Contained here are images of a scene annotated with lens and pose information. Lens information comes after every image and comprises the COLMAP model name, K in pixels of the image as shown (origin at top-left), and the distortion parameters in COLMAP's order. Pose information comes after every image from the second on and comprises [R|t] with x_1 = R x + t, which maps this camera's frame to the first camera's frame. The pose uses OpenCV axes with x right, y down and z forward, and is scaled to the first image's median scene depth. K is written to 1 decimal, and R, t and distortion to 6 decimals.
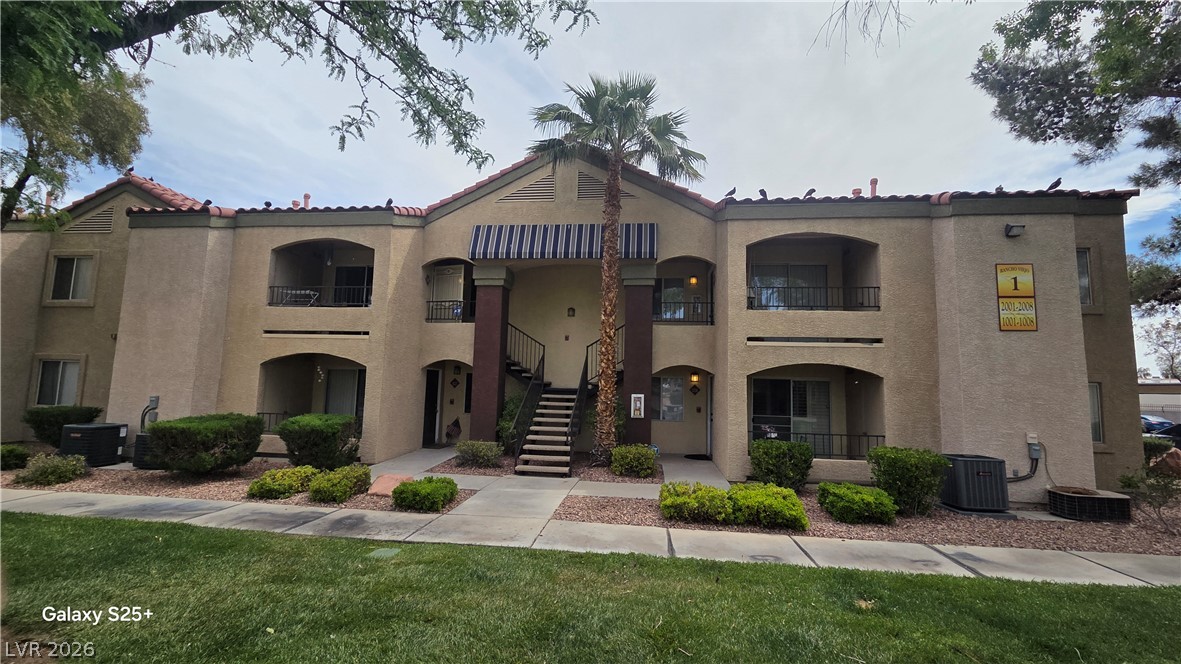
lens RADIAL K [[481.9, 0, 587.1], [0, 481.9, 338.7], [0, 0, 1]] dist [0.002835, 0.000463]
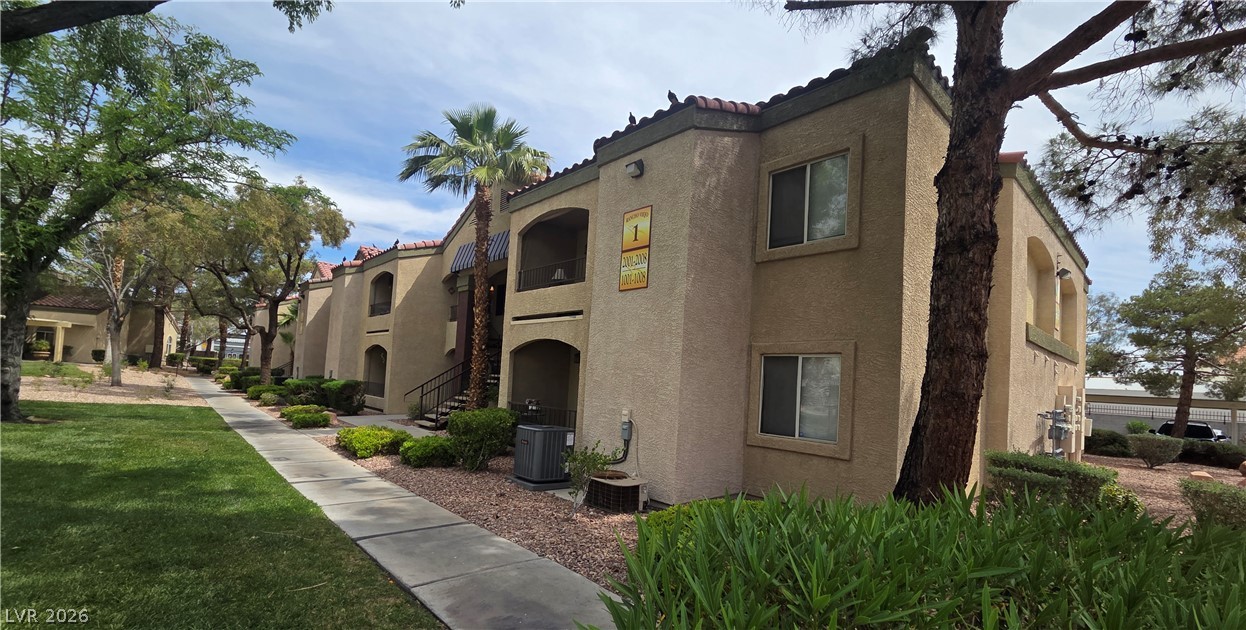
lens RADIAL K [[509.2, 0, 615.9], [0, 509.2, 359.4], [0, 0, 1]] dist [0.000549, 0.000127]
pose [[0.752539, -0.008927, -0.658487, 1.165365], [0.030957, 0.999282, 0.021831, 0.068026], [0.657820, -0.036814, 0.752275, 0.249841]]
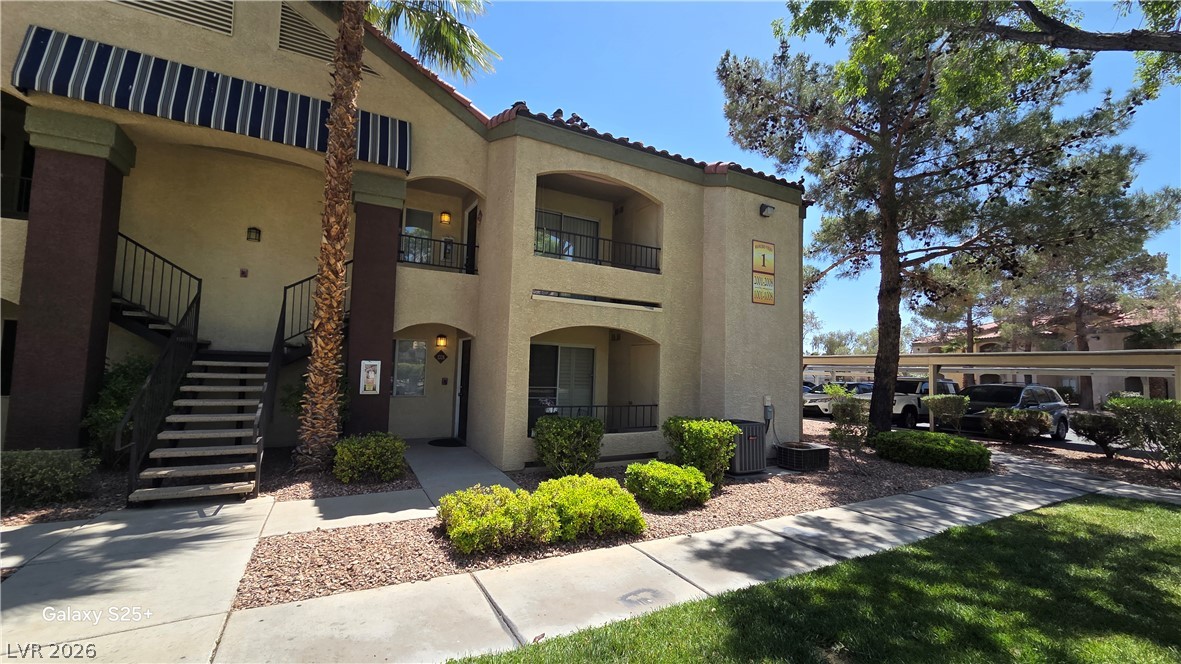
lens RADIAL K [[481.9, 0, 585.3], [0, 481.9, 337.7], [0, 0, 1]] dist [0.002835, 0.000463]
pose [[0.816847, 0.035376, 0.575768, -0.047774], [-0.066560, 0.997231, 0.033159, 0.040582], [-0.573001, -0.065409, 0.816940, 0.269834]]
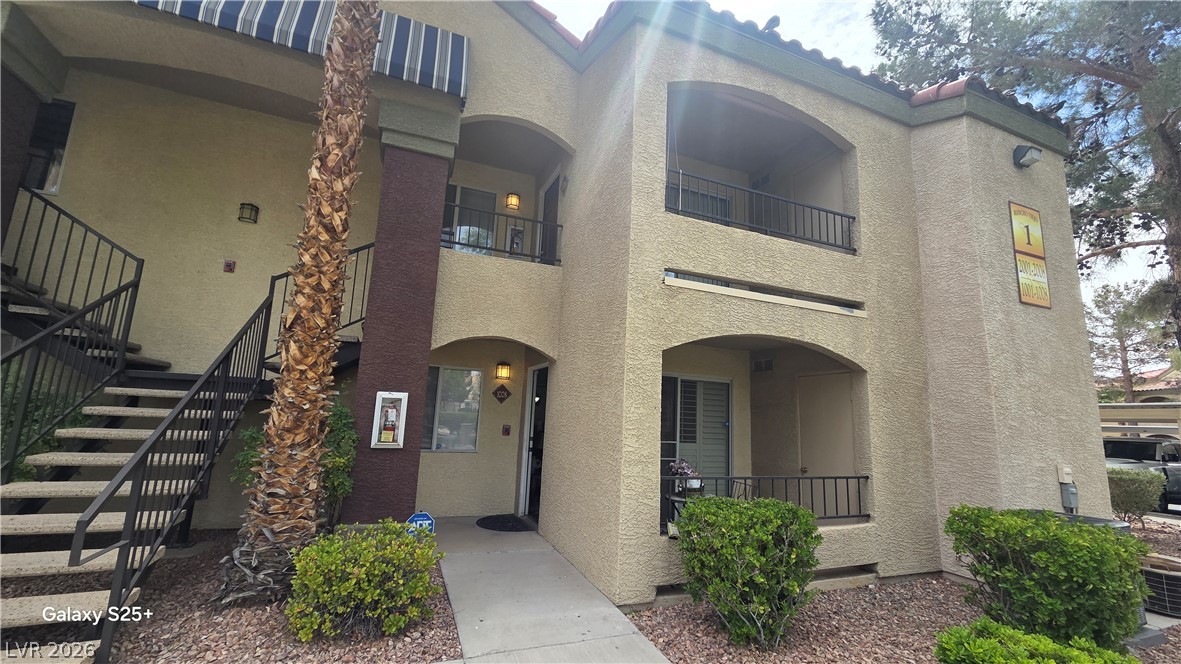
lens RADIAL K [[481.9, 0, 585.2], [0, 481.9, 337.7], [0, 0, 1]] dist [0.002835, 0.000463]
pose [[0.874644, 0.094118, 0.475541, 0.050024], [-0.069775, 0.995199, -0.068633, 0.090547], [-0.479717, 0.026849, 0.877012, 0.580870]]
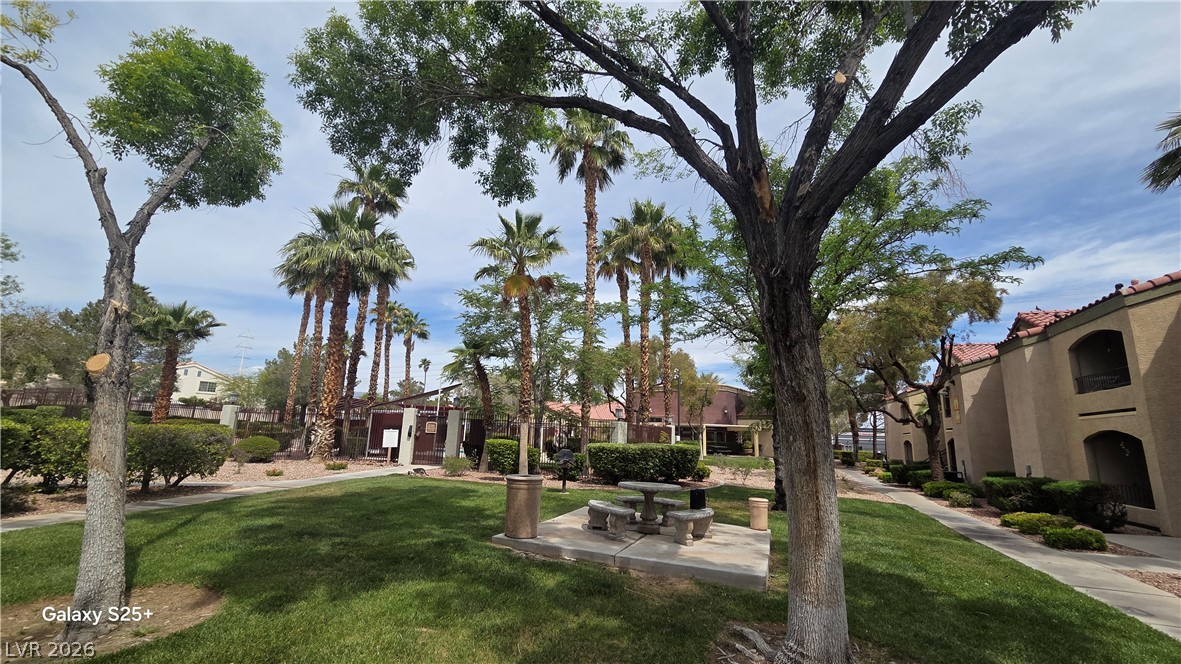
lens RADIAL K [[481.9, 0, 586.6], [0, 481.9, 339.4], [0, 0, 1]] dist [0.002835, 0.000463]
pose [[-0.265083, -0.230127, -0.936362, 0.936568], [0.057466, 0.965605, -0.253583, 0.042460], [0.962512, -0.121030, -0.242741, 0.091689]]
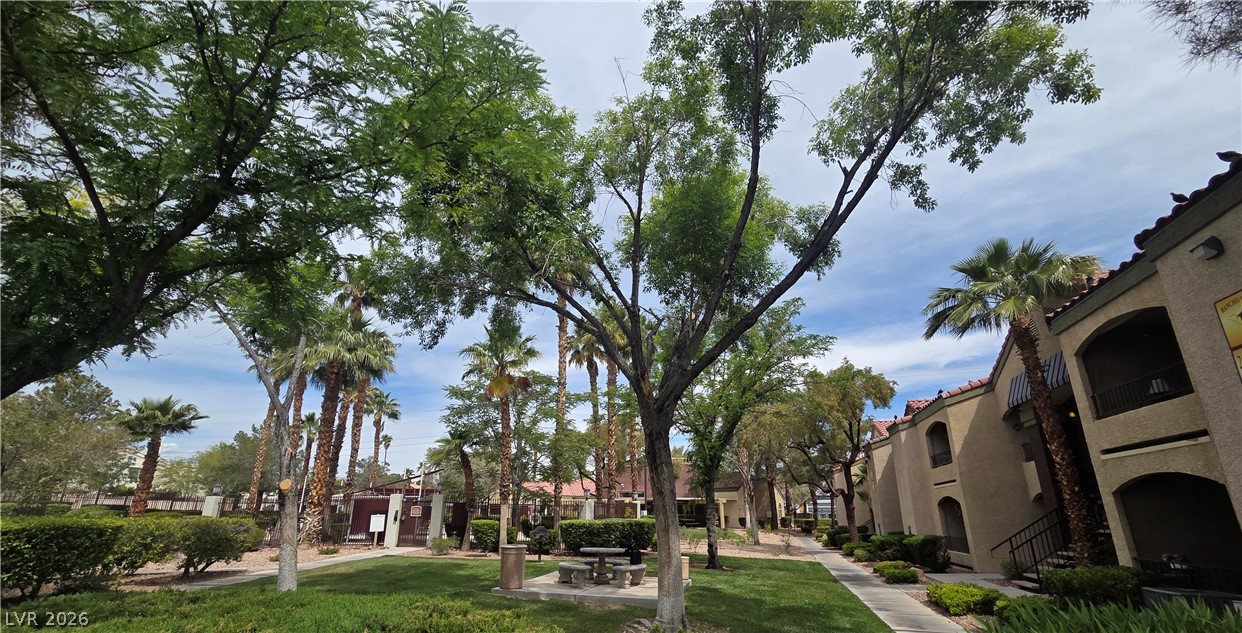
lens RADIAL K [[508.9, 0, 623.3], [0, 508.9, 355.1], [0, 0, 1]] dist [0.003713, -0.000356]
pose [[-0.151500, -0.324003, -0.933847, 1.329100], [0.098013, 0.935172, -0.340364, 0.063033], [0.983586, -0.143094, -0.109922, 0.204831]]
